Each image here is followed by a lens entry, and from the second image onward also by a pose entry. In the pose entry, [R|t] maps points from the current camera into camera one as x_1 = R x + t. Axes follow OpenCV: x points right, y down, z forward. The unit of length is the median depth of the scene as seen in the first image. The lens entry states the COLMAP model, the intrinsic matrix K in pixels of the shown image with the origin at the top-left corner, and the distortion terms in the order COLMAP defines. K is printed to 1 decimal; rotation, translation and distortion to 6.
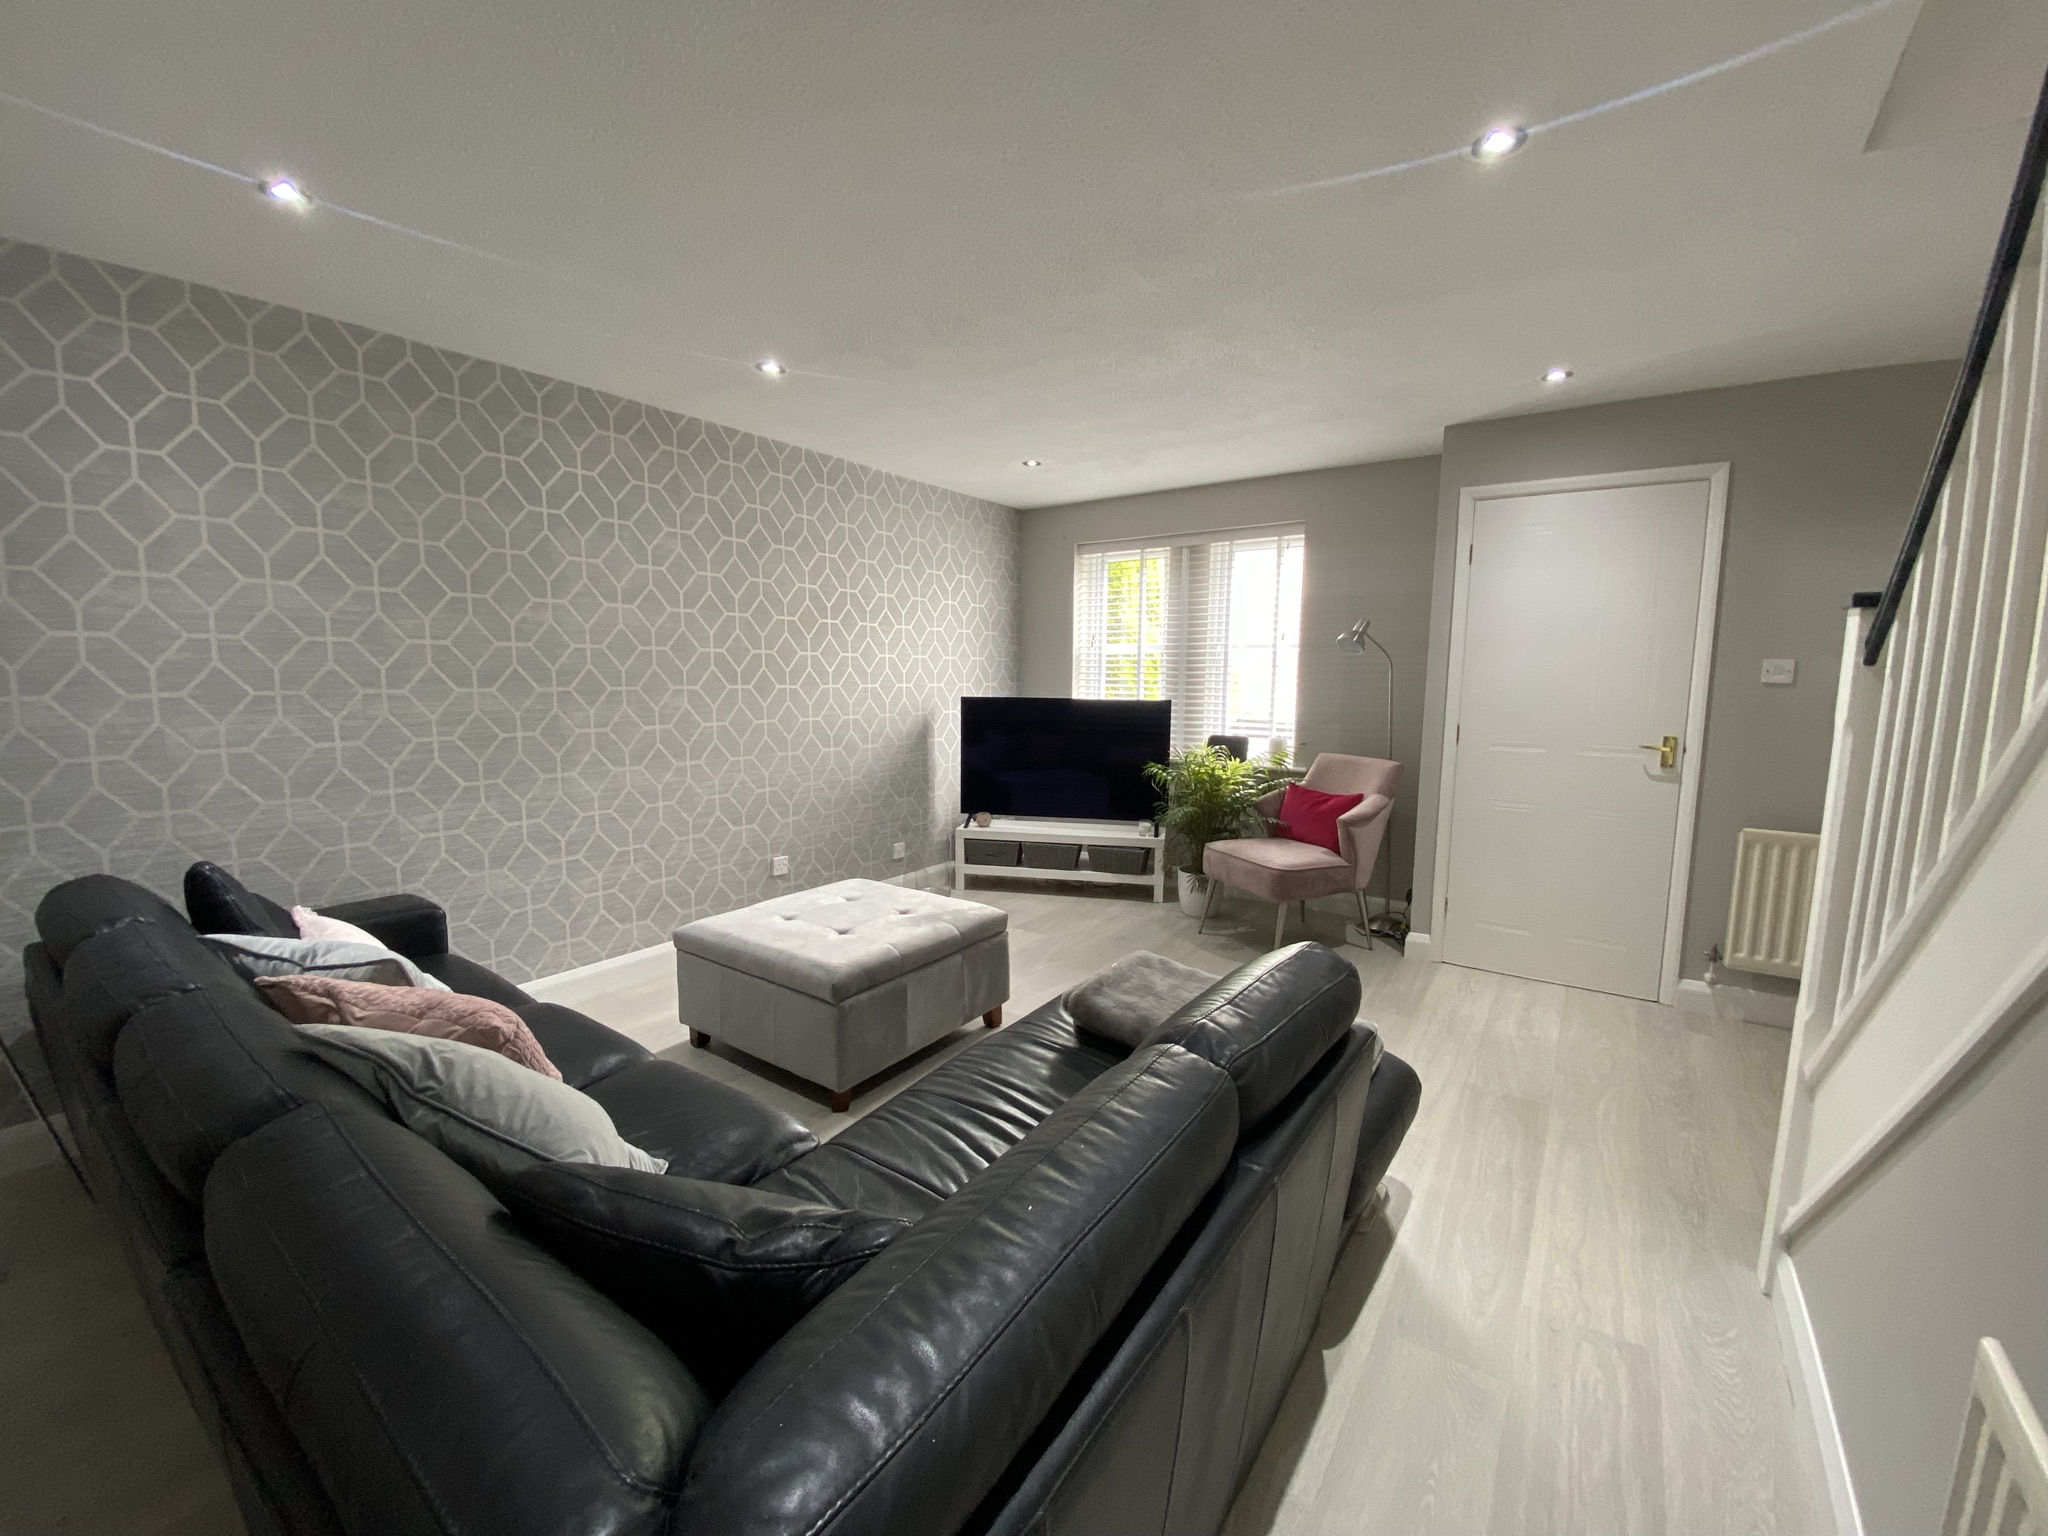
lens RADIAL K [[829.5, 0, 1016.9], [0, 829.5, 766.6], [0, 0, 1]] dist [0.008487, -0.013302]
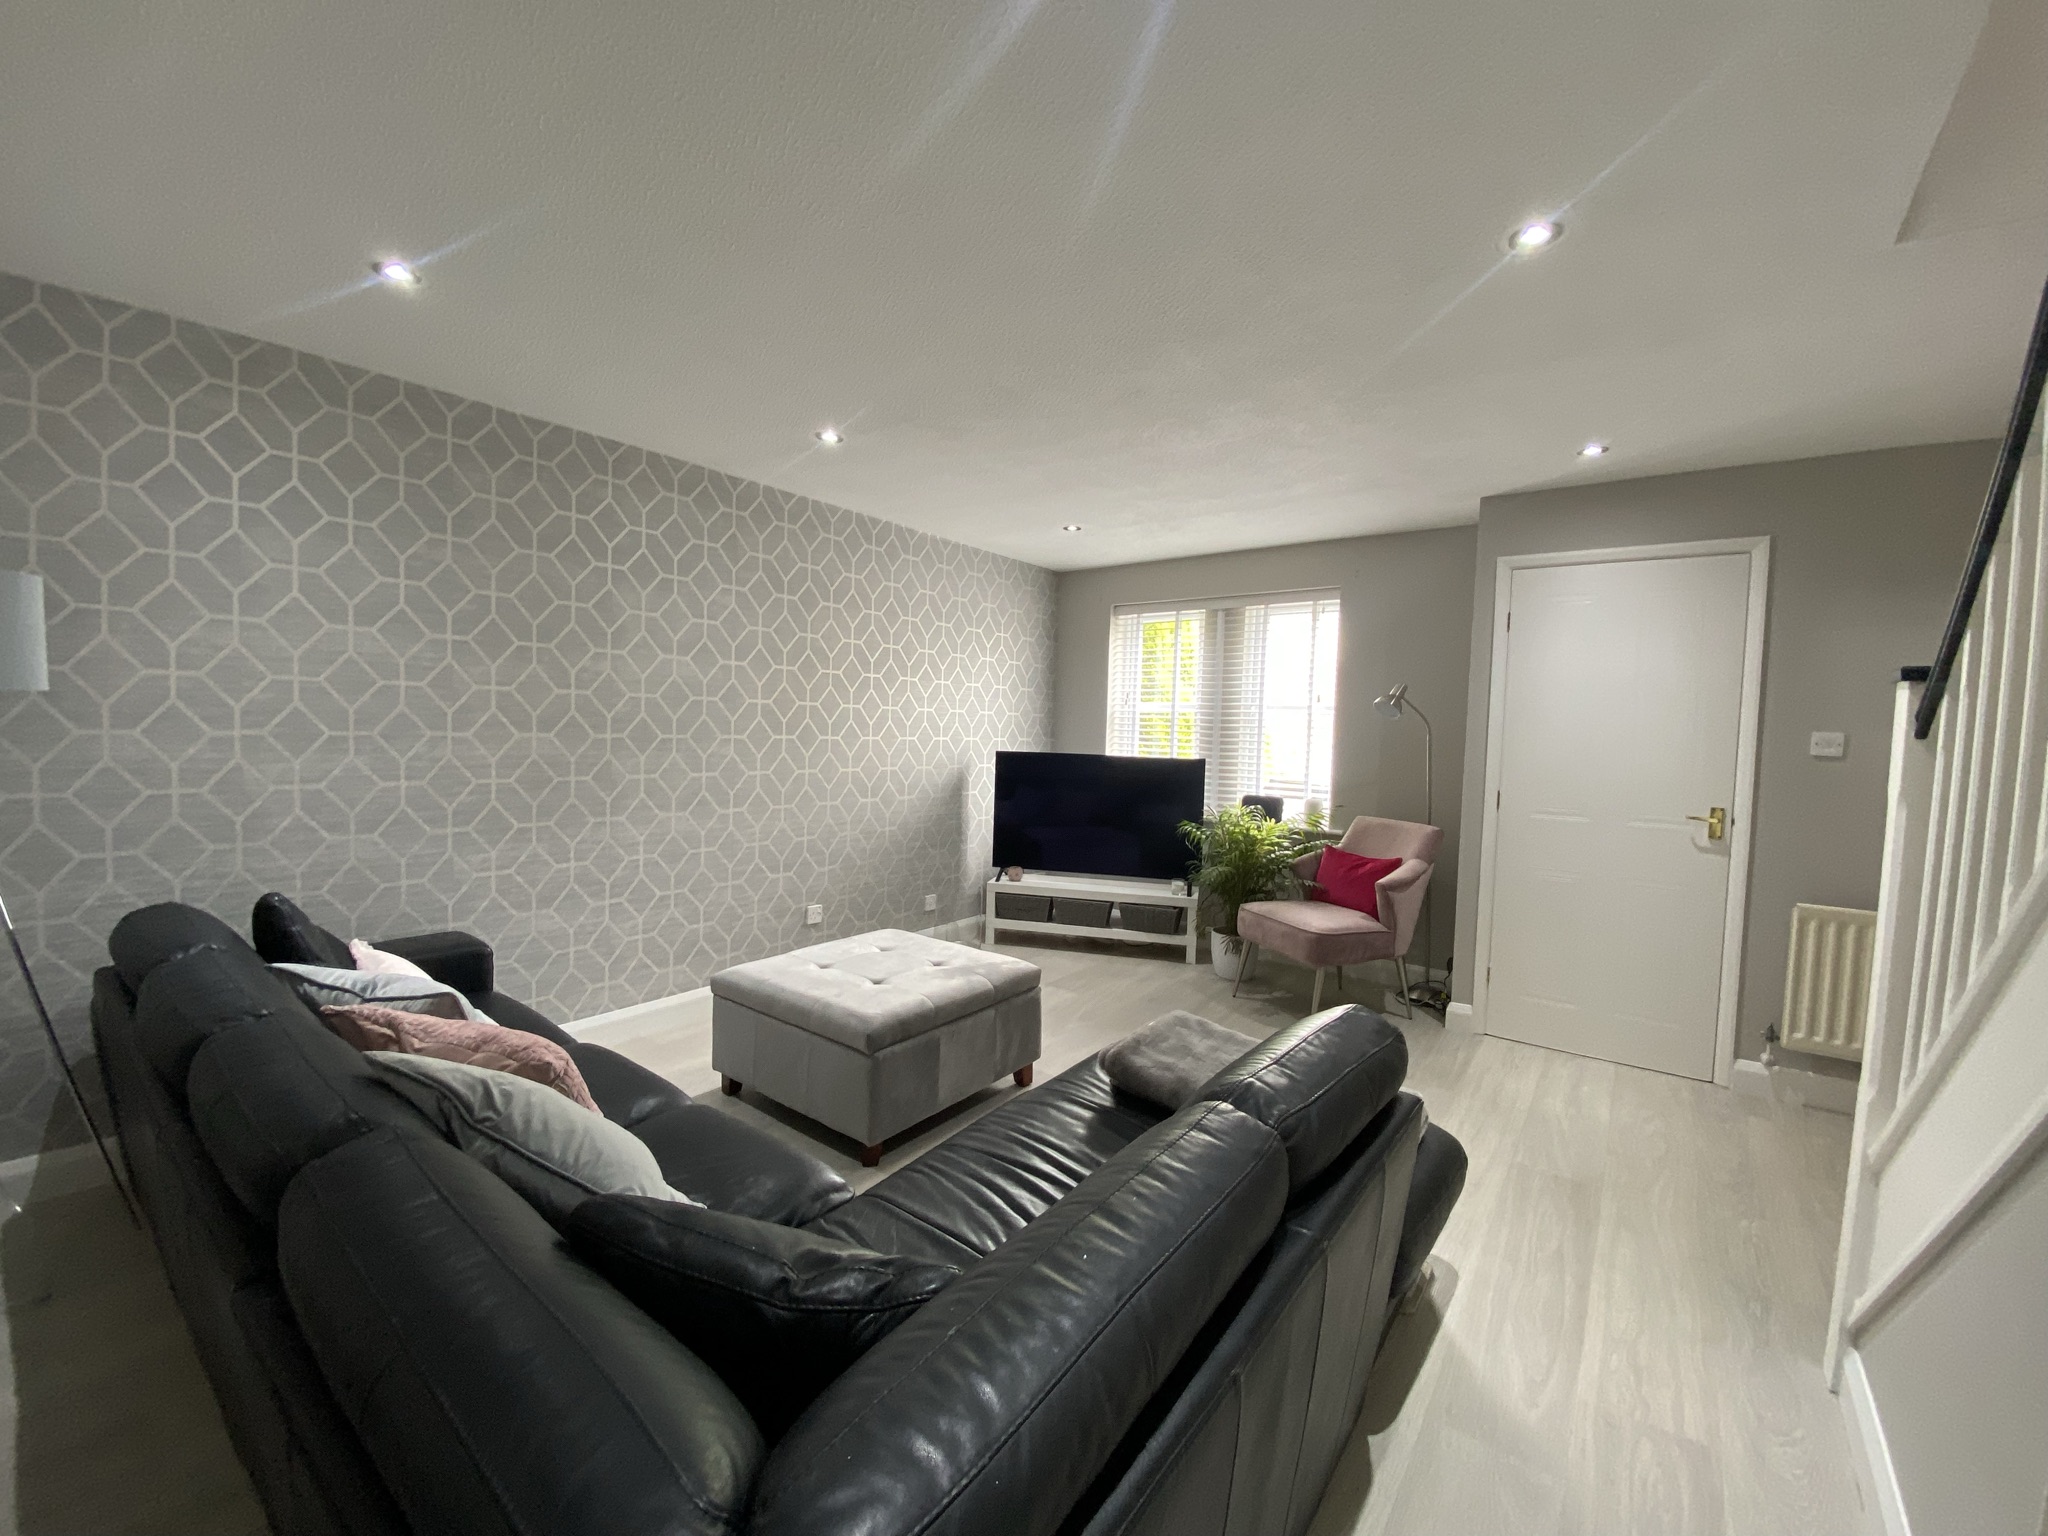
lens RADIAL K [[829.5, 0, 1017.6], [0, 829.5, 765.8], [0, 0, 1]] dist [0.008487, -0.013302]
pose [[0.999169, 0.022897, -0.033716, -0.013590], [-0.025152, 0.997365, -0.068050, 0.002403], [0.032069, 0.068841, 0.997112, -0.014471]]
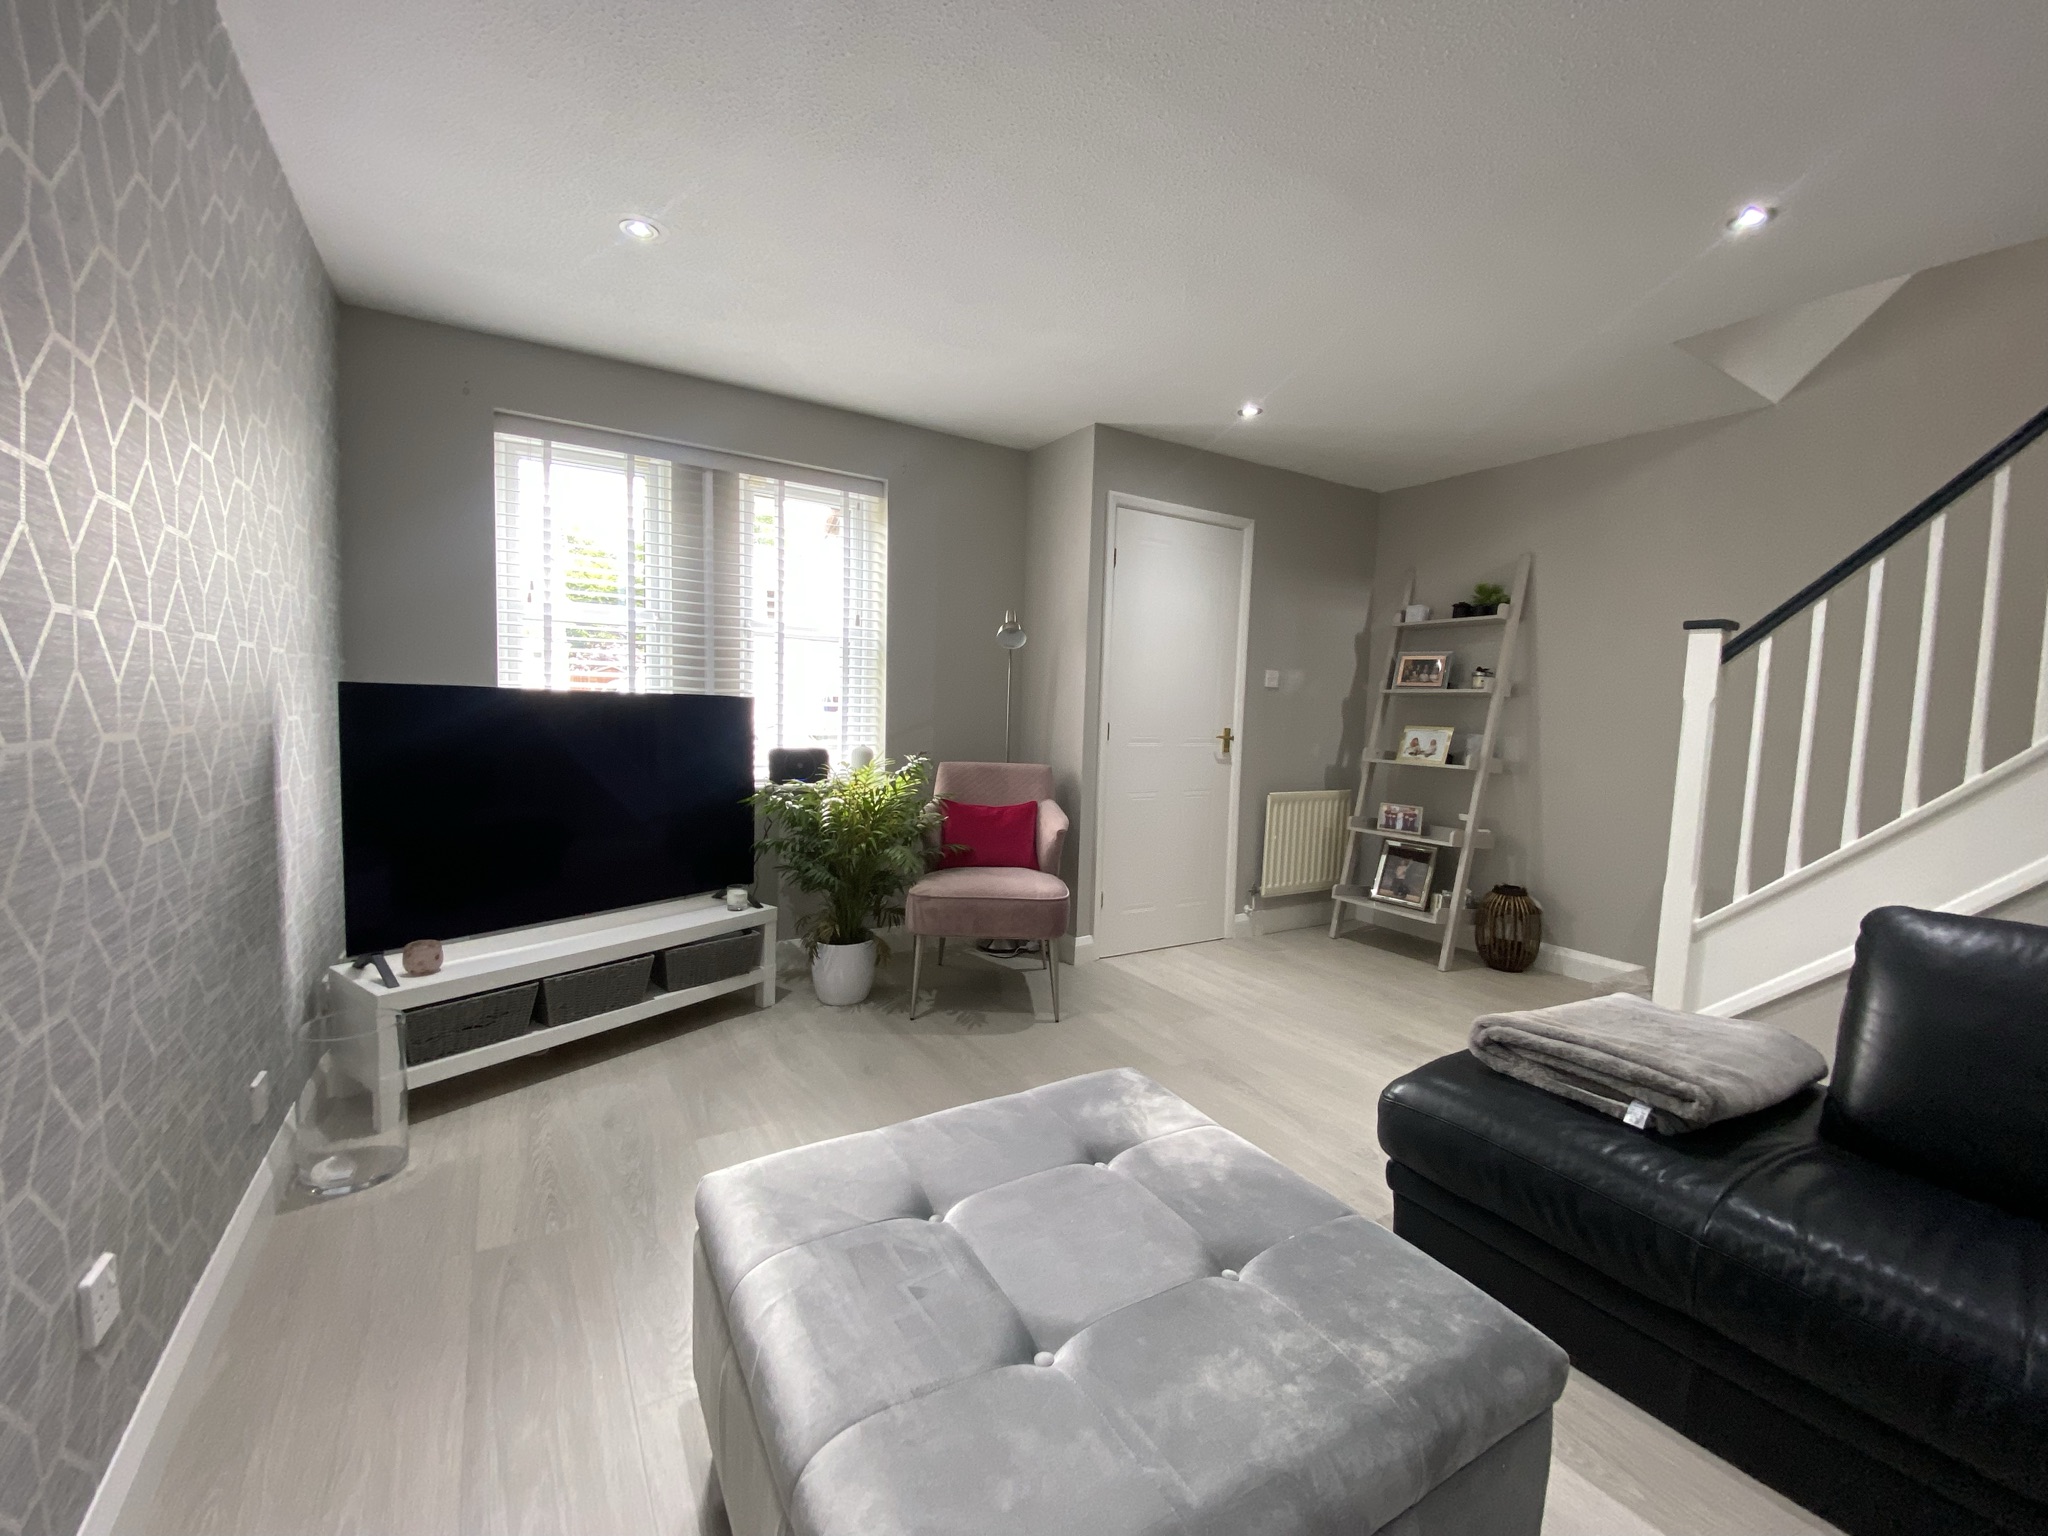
lens RADIAL K [[829.5, 0, 1023.4], [0, 829.5, 765.6], [0, 0, 1]] dist [0.008487, -0.013302]
pose [[0.372858, -0.057815, 0.926086, -0.653285], [0.081381, 0.996248, 0.029430, -0.052767], [-0.924313, 0.064392, 0.376164, 1.032066]]
